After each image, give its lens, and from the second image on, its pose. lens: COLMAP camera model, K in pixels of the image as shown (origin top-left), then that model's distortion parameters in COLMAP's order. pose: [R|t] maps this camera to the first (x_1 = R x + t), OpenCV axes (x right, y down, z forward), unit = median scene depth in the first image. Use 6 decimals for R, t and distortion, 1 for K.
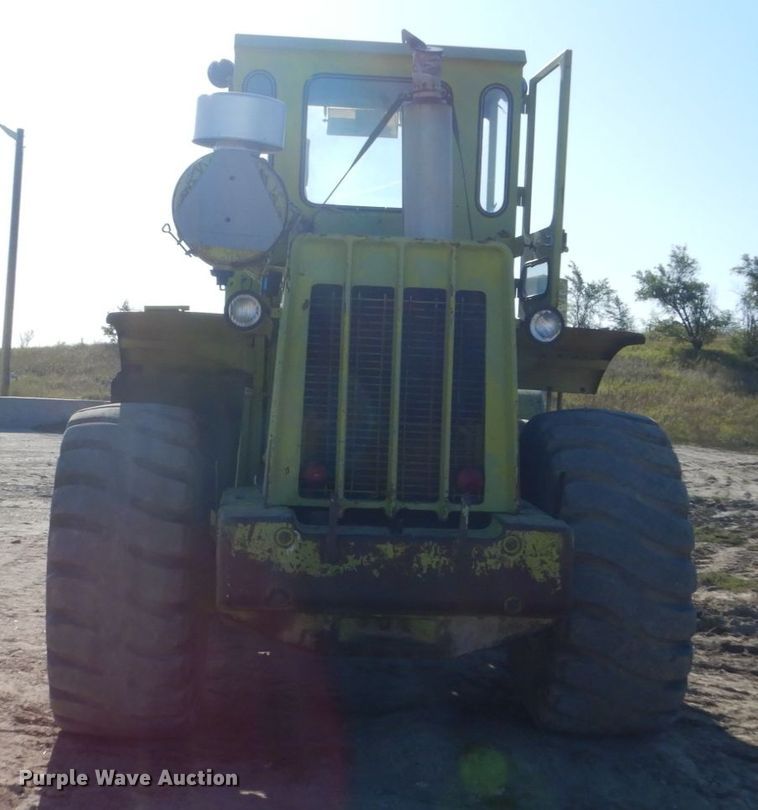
lens RADIAL K [[1365.8, 0, 379.0], [0, 1365.8, 405.0], [0, 0, 1]] dist [-0.015482, -0.177779]
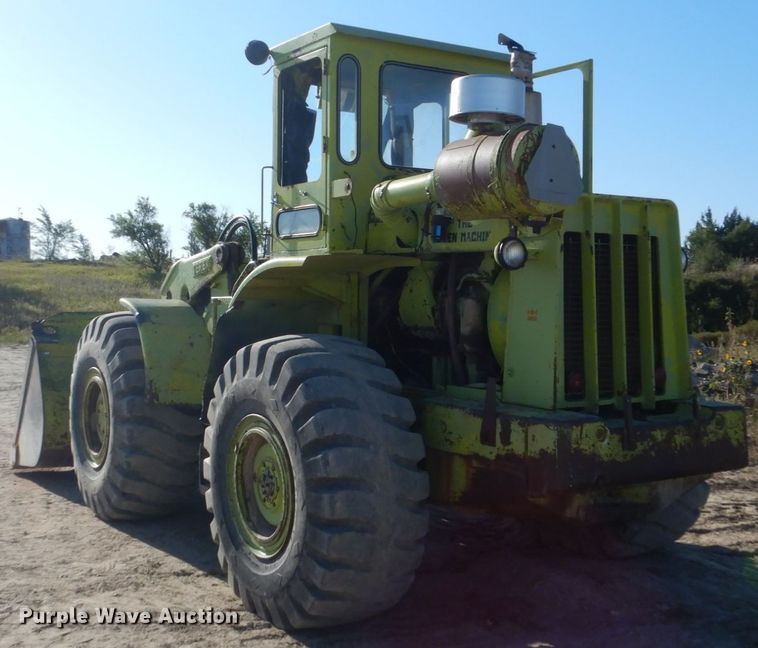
lens RADIAL K [[1009.0, 0, 379.2], [0, 1009.0, 295.3], [0, 0, 1]] dist [0.004443, -0.014168]
pose [[0.874044, -0.037088, 0.484429, -0.645514], [0.045811, 0.998931, -0.006177, -0.031422], [-0.483682, 0.027591, 0.874809, 0.263163]]
